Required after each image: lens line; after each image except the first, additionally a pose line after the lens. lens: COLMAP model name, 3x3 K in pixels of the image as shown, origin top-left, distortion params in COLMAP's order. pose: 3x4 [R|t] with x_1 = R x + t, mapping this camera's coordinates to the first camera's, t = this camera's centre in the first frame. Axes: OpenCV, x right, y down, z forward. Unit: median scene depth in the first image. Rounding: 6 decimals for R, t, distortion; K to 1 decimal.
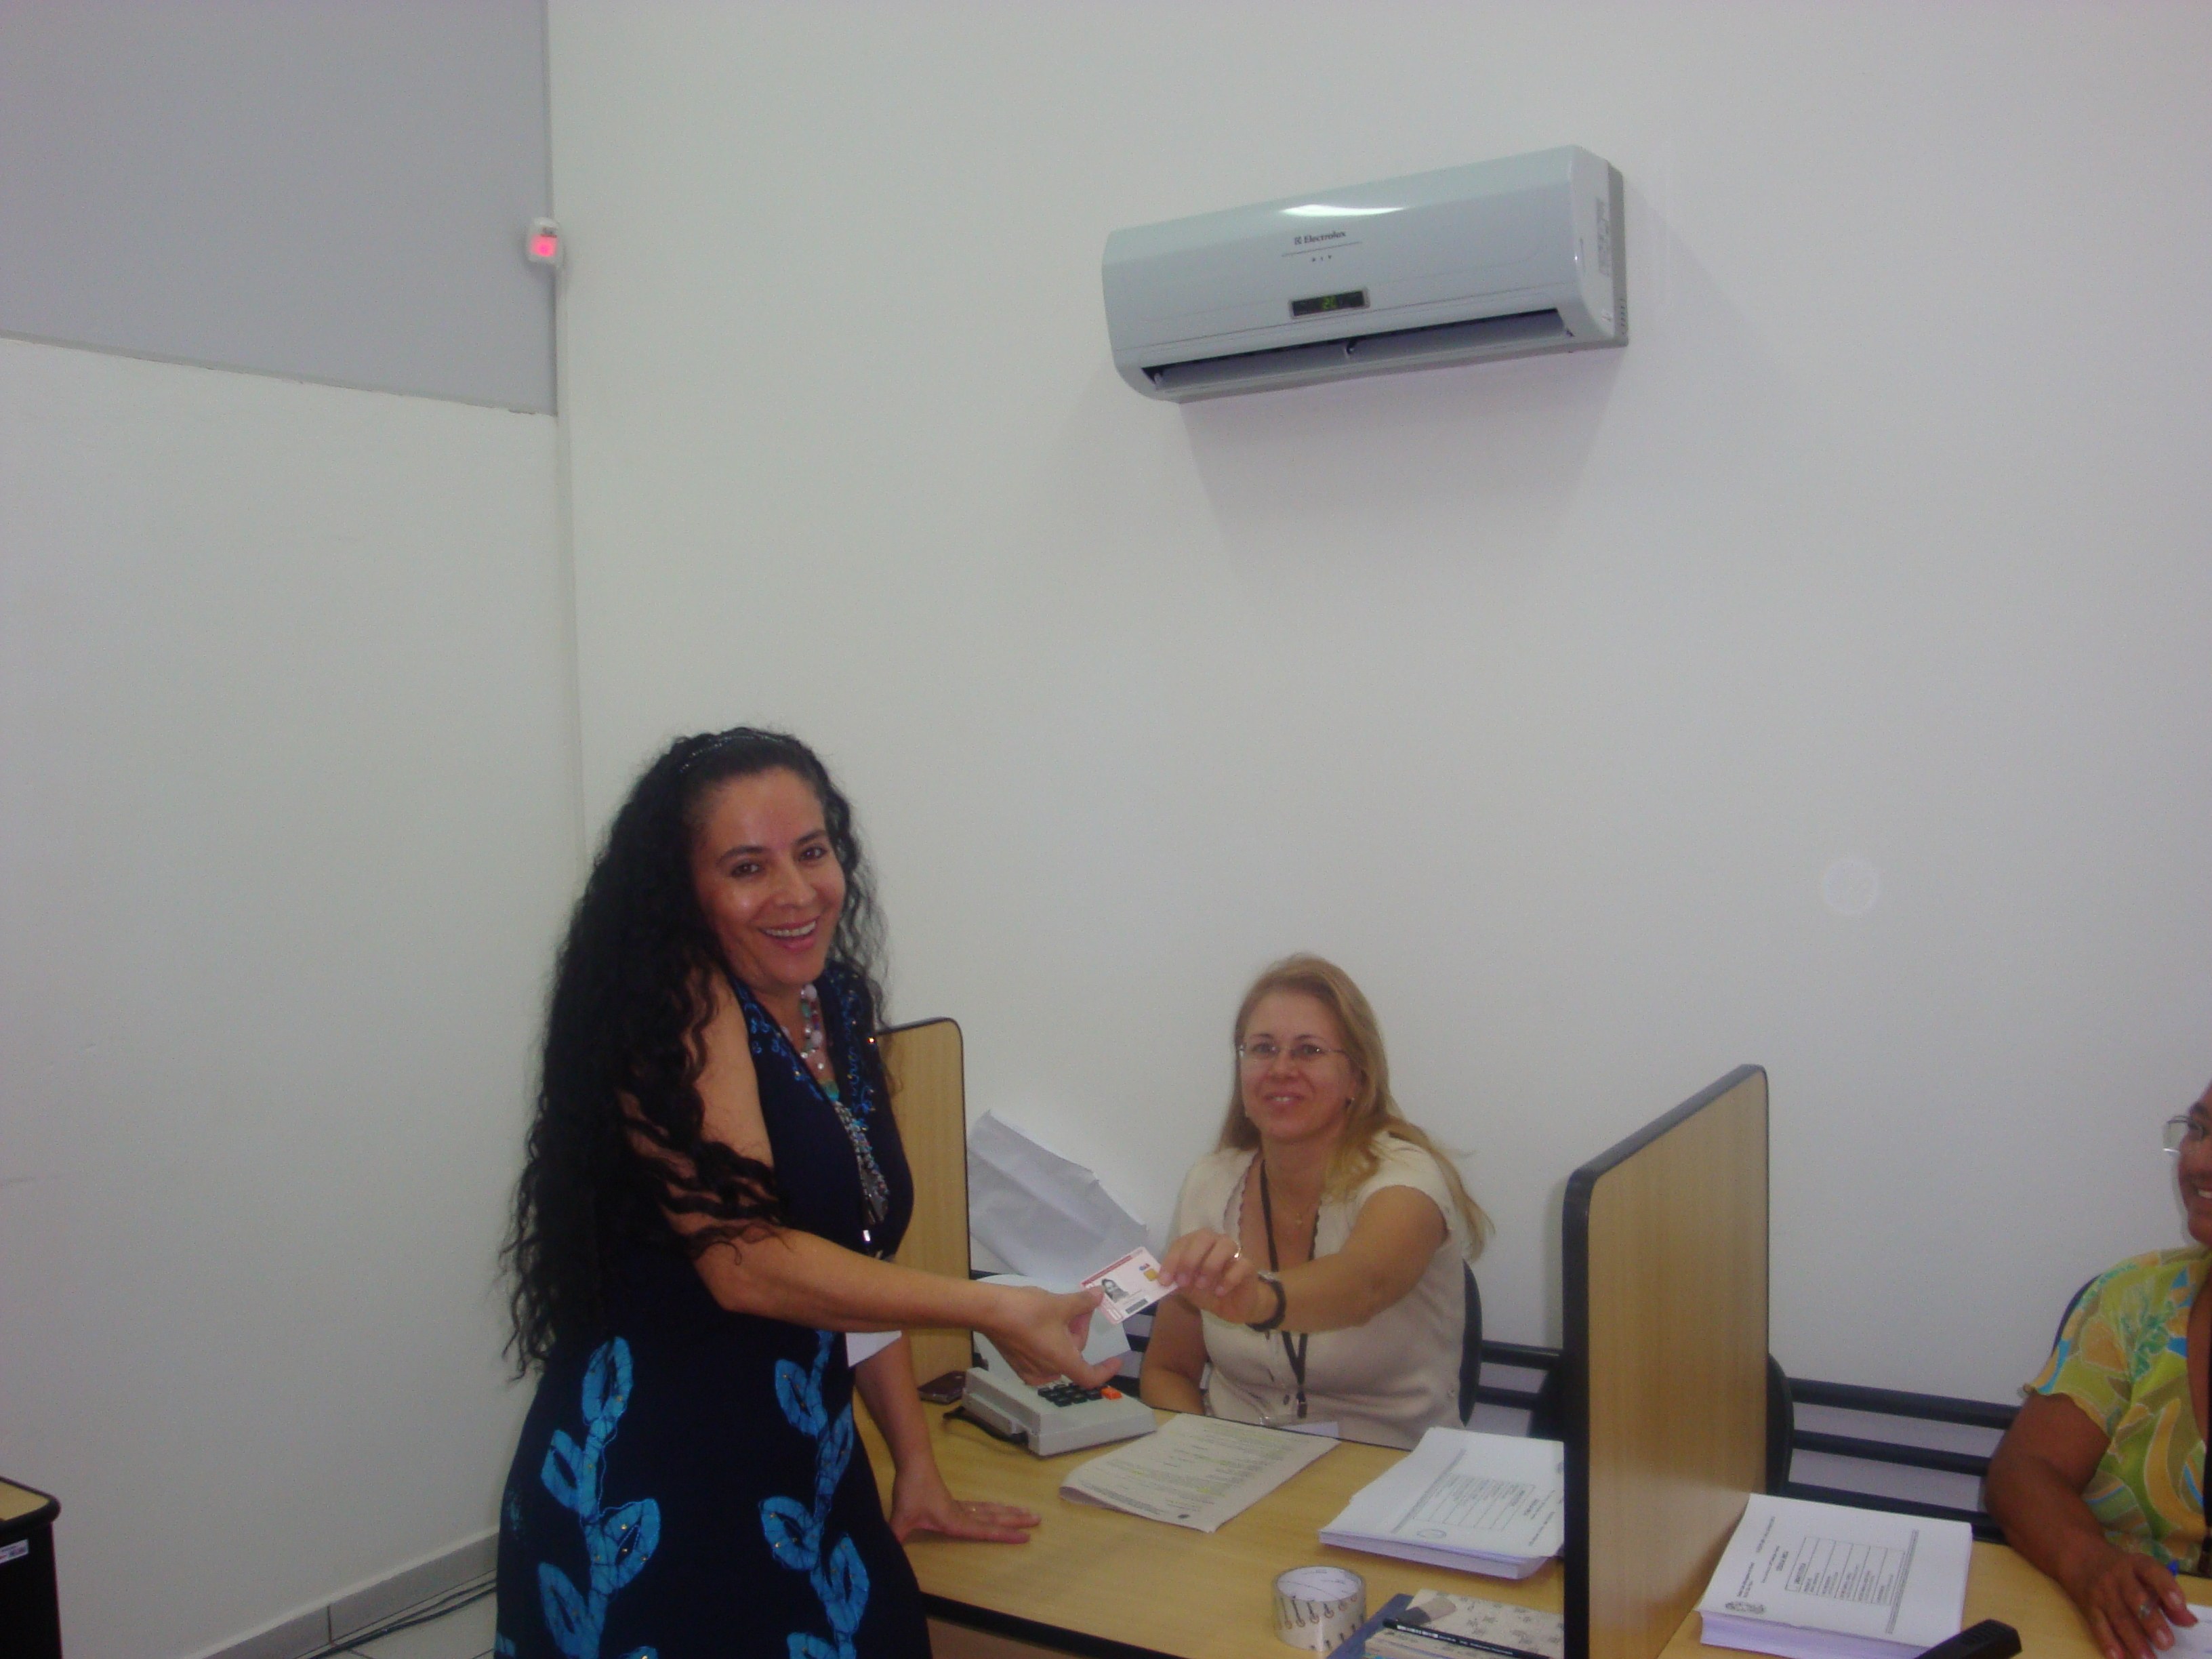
lens RADIAL K [[1991.5, 0, 1135.2], [0, 1991.5, 835.2], [0, 0, 1]] dist [-0.161328, 0.127362]
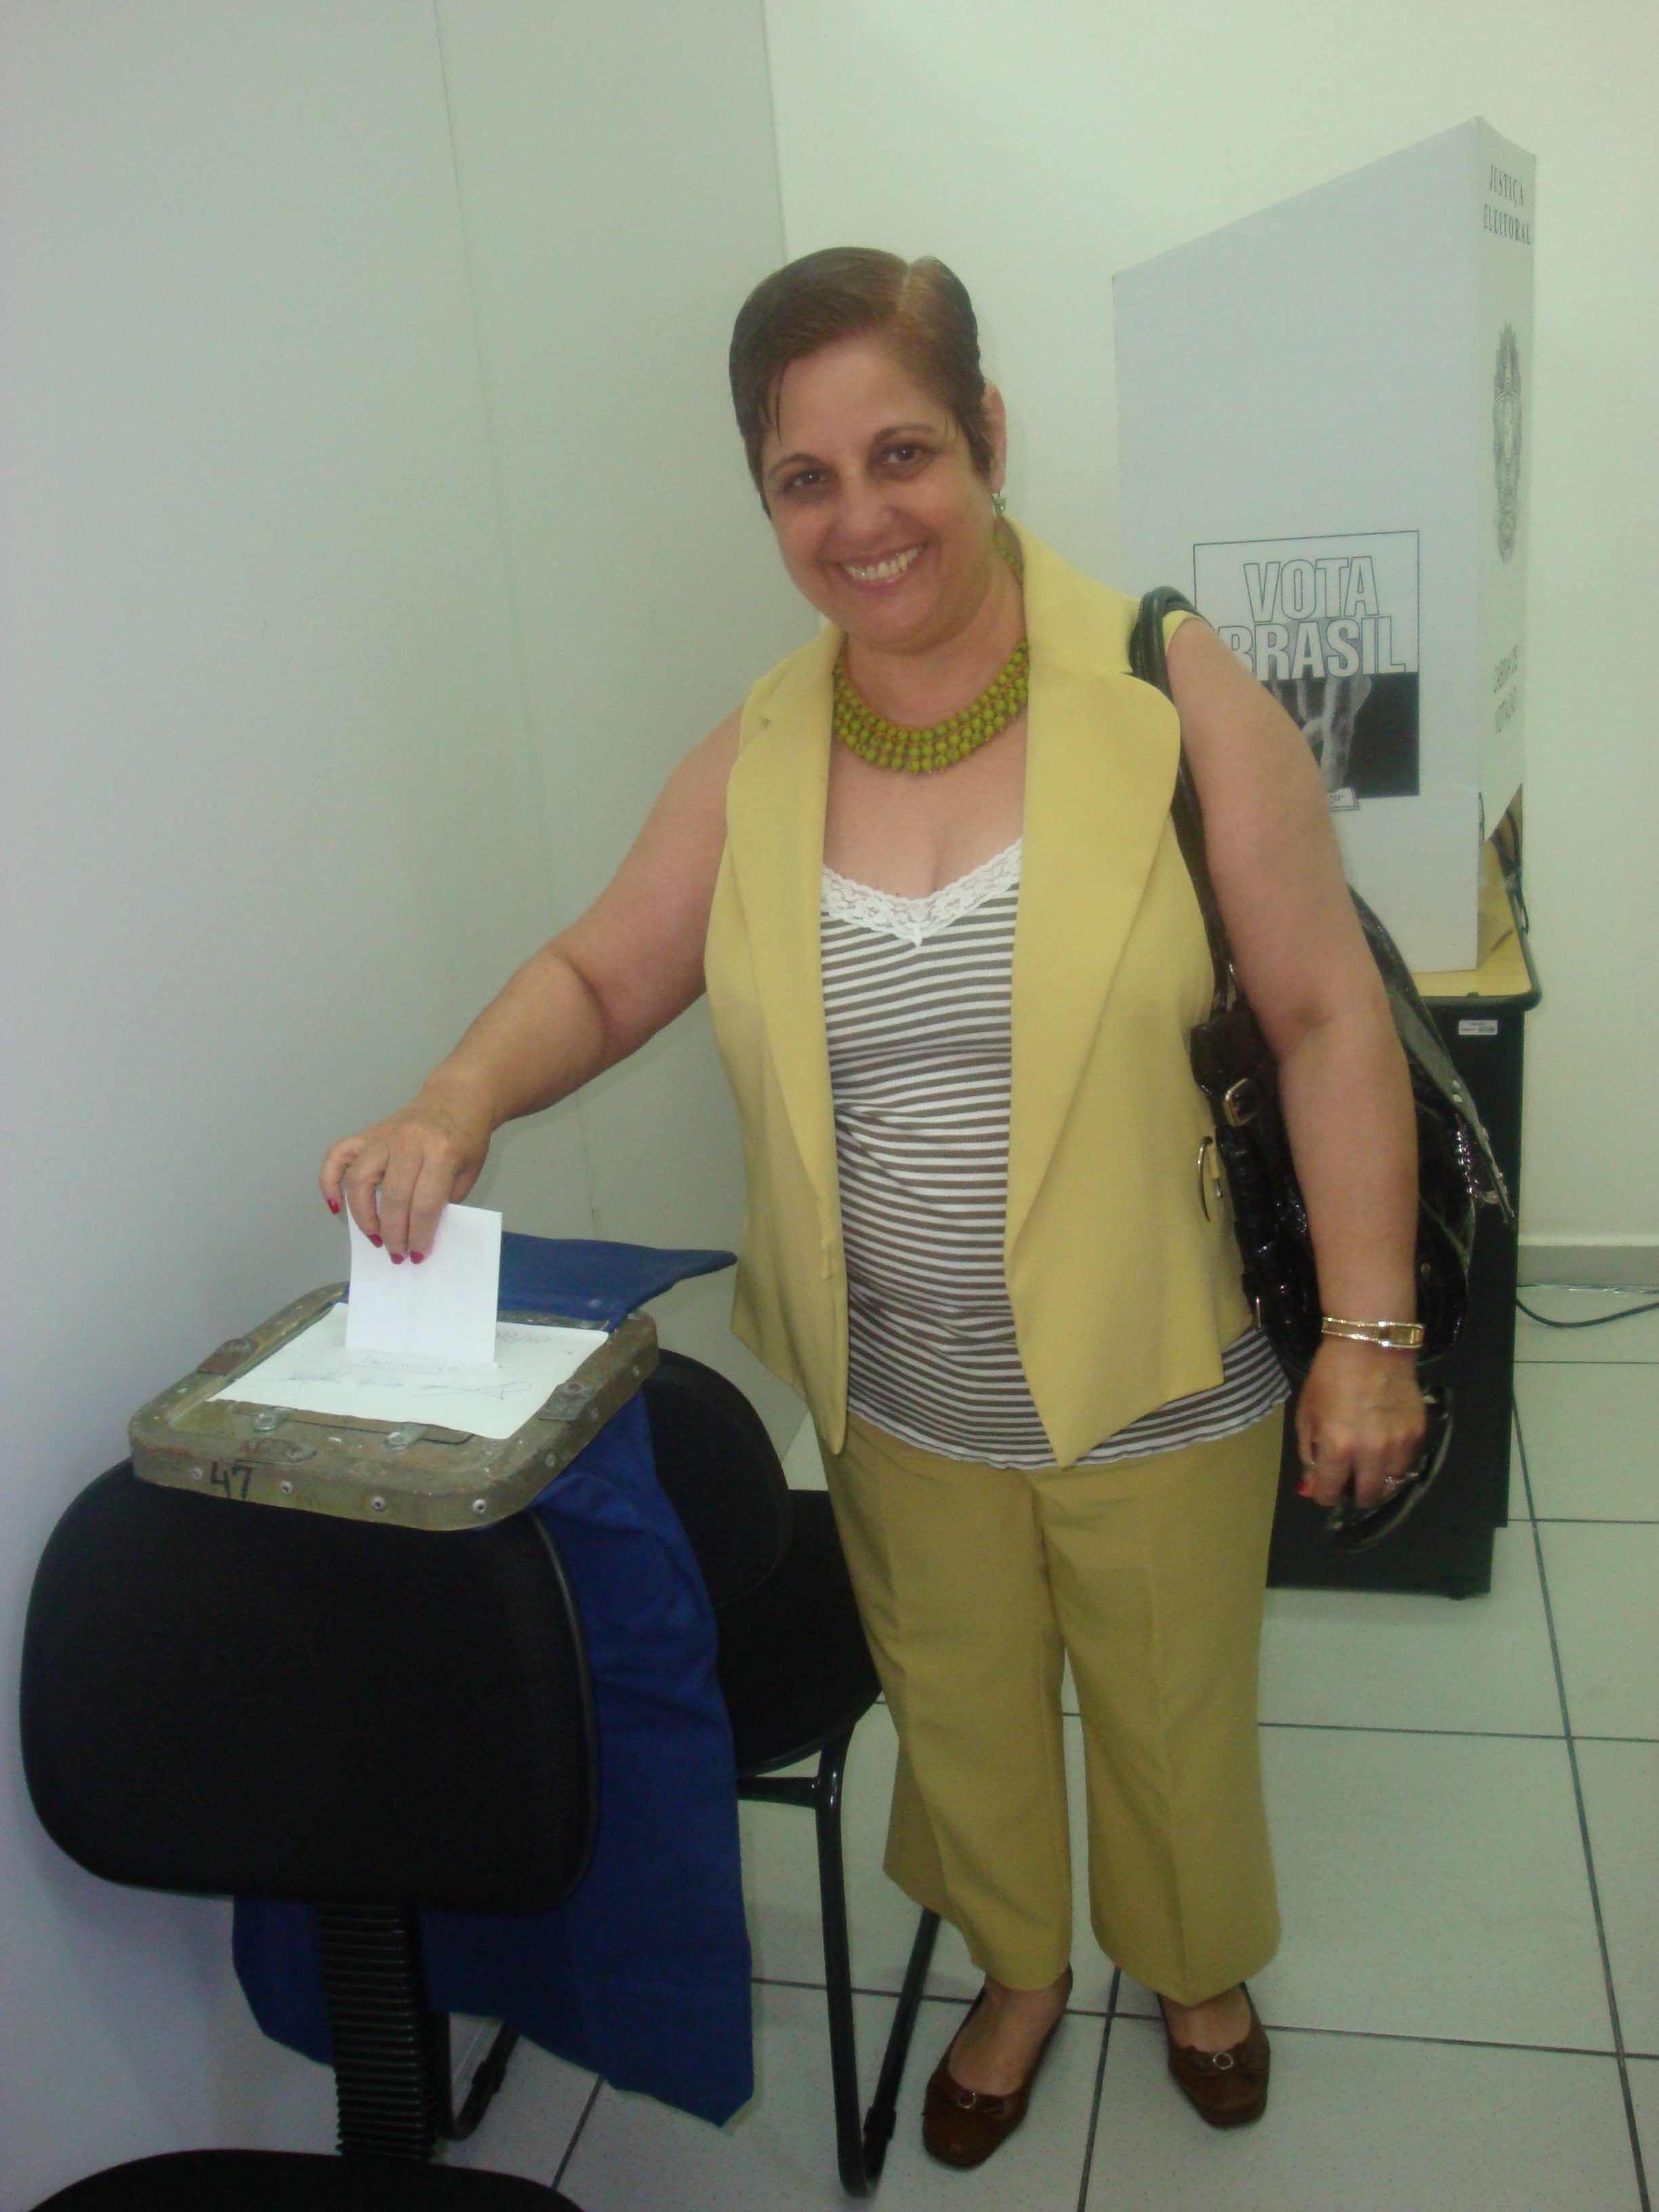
lens RADIAL K [[1977.1, 0, 850.8], [0, 1977.1, 1107.8], [0, 0, 1]] dist [-0.158837, 0.124911]
pose [[0.311753, 0.315163, -0.896372, 0.243073], [0.029673, 0.939698, 0.340716, 0.052245], [0.949700, -0.132817, 0.283602, 0.368196]]
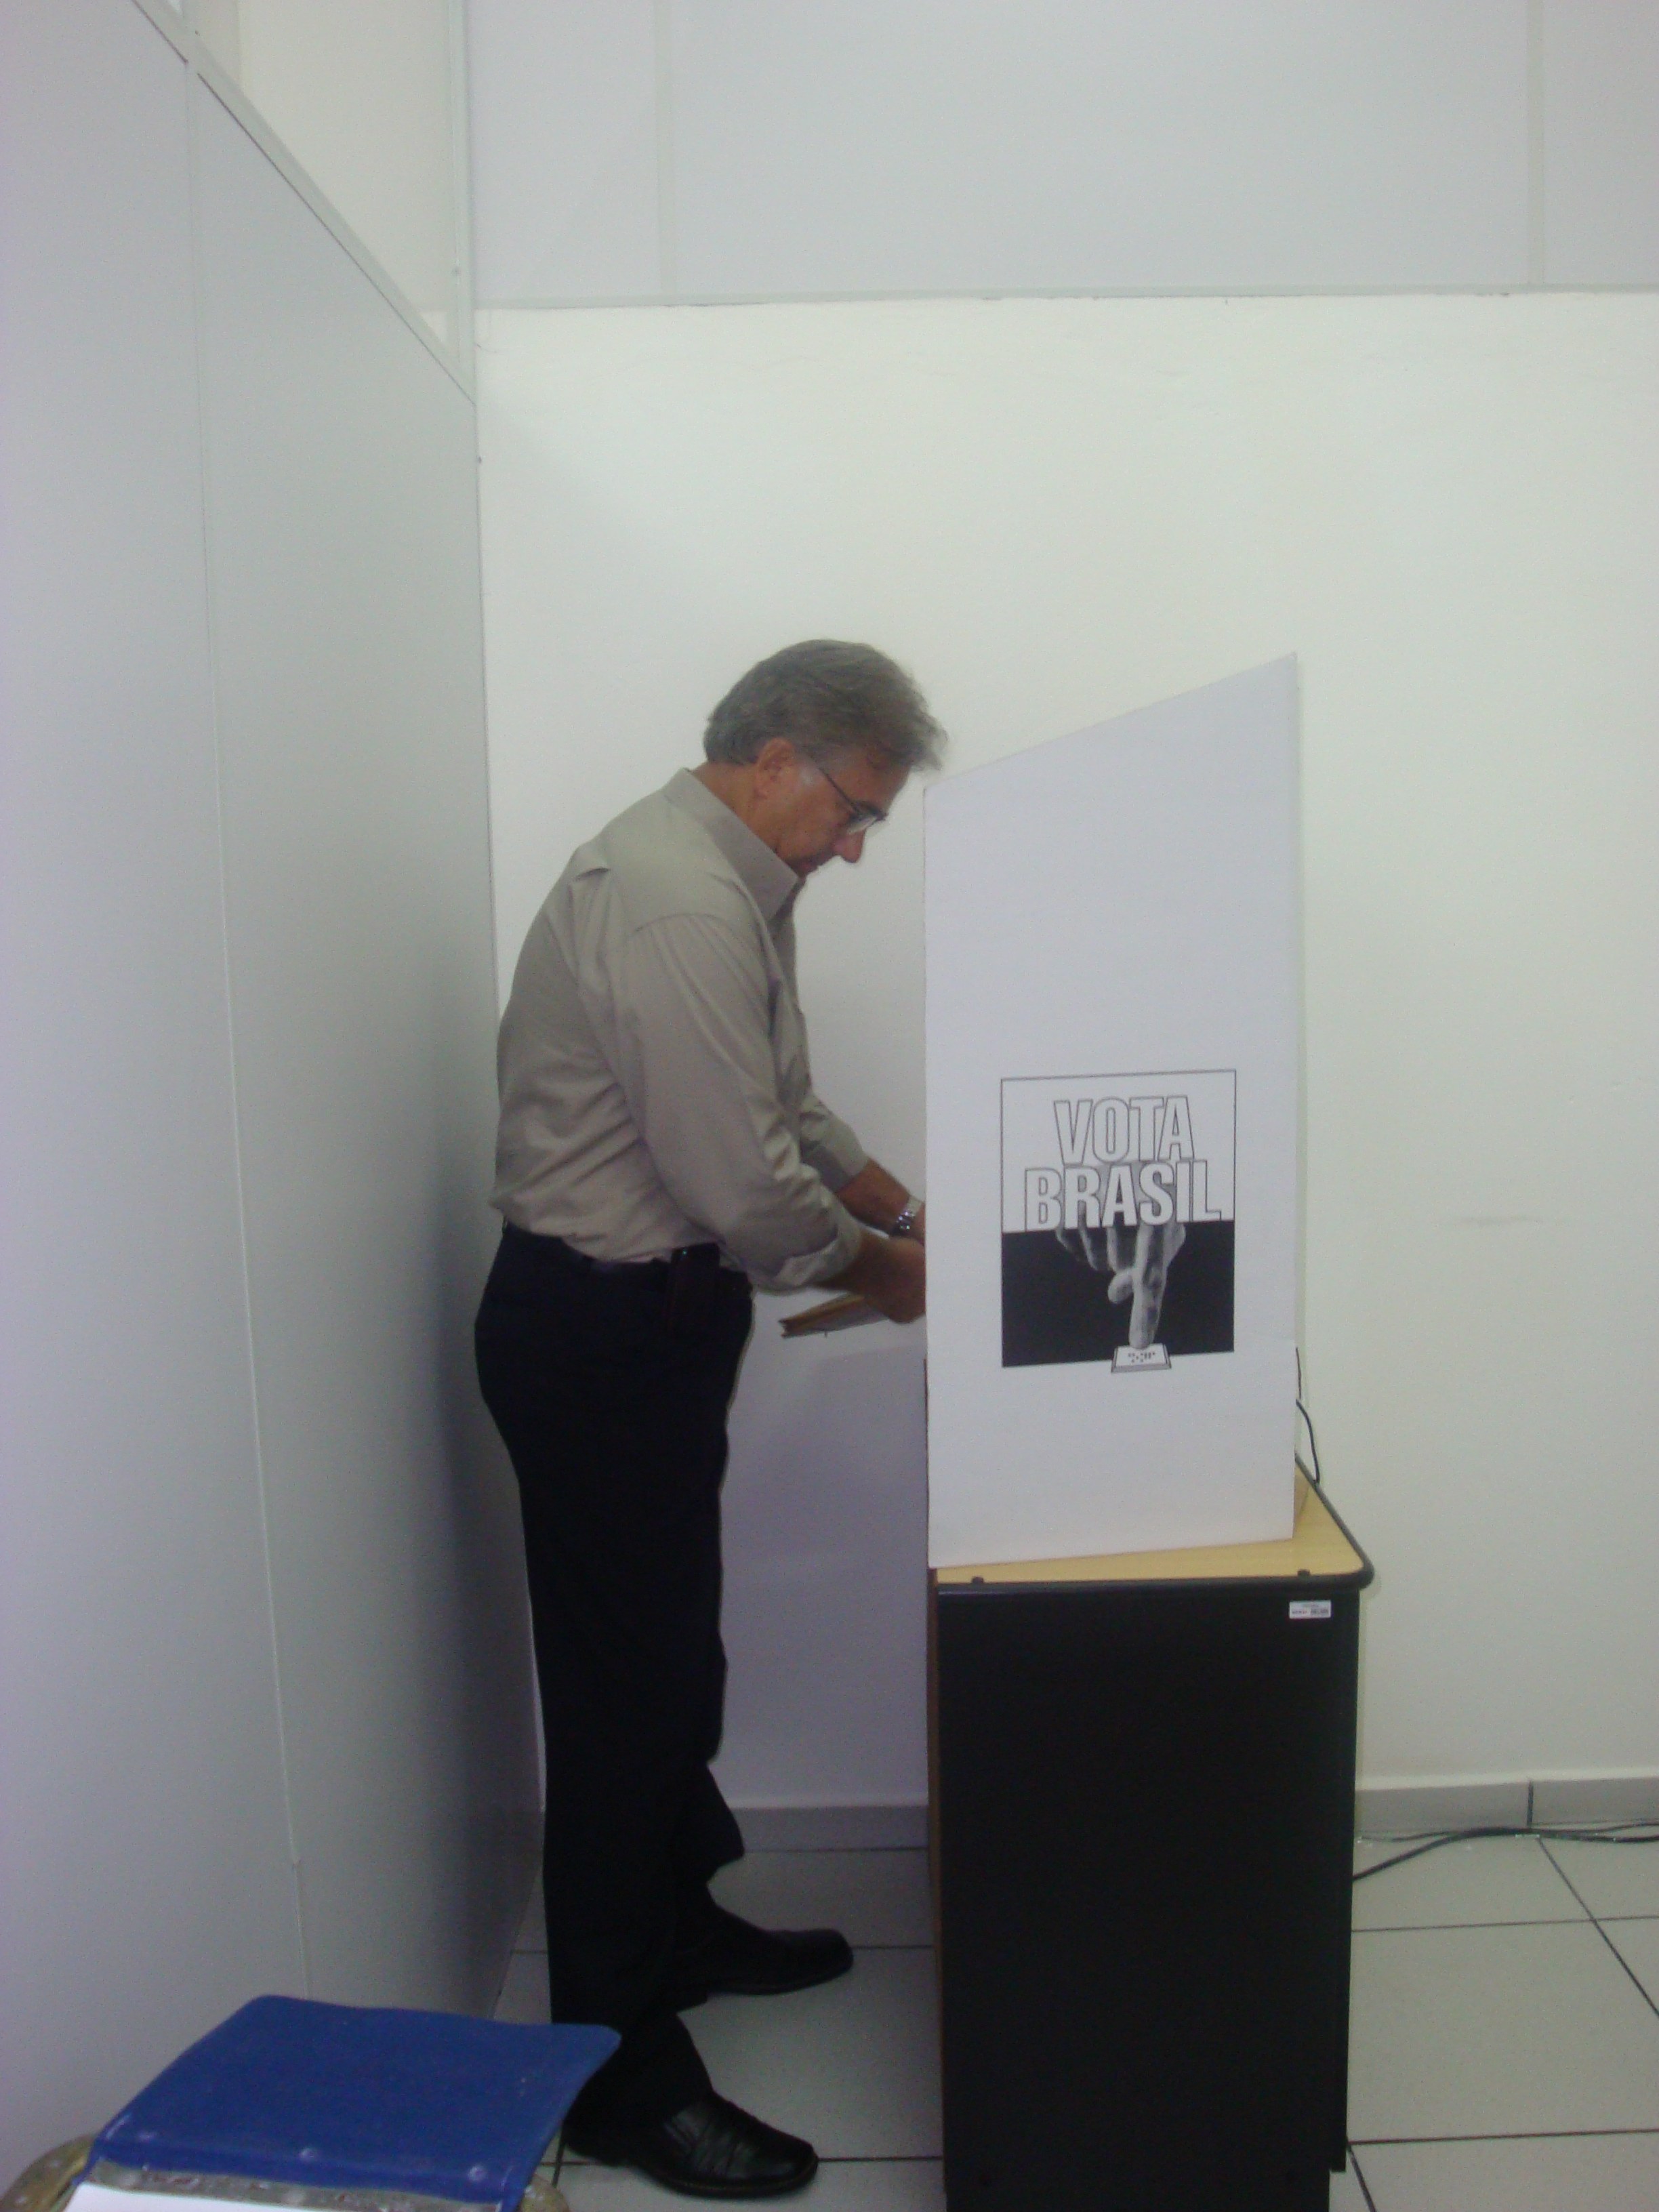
lens RADIAL K [[1991.5, 0, 836.0], [0, 1991.5, 1101.2], [0, 0, 1]] dist [-0.161328, 0.127362]
pose [[0.507718, 0.119293, -0.853224, 0.065121], [-0.031146, 0.992261, 0.120199, 0.027270], [0.860960, -0.034452, 0.507505, 0.321267]]
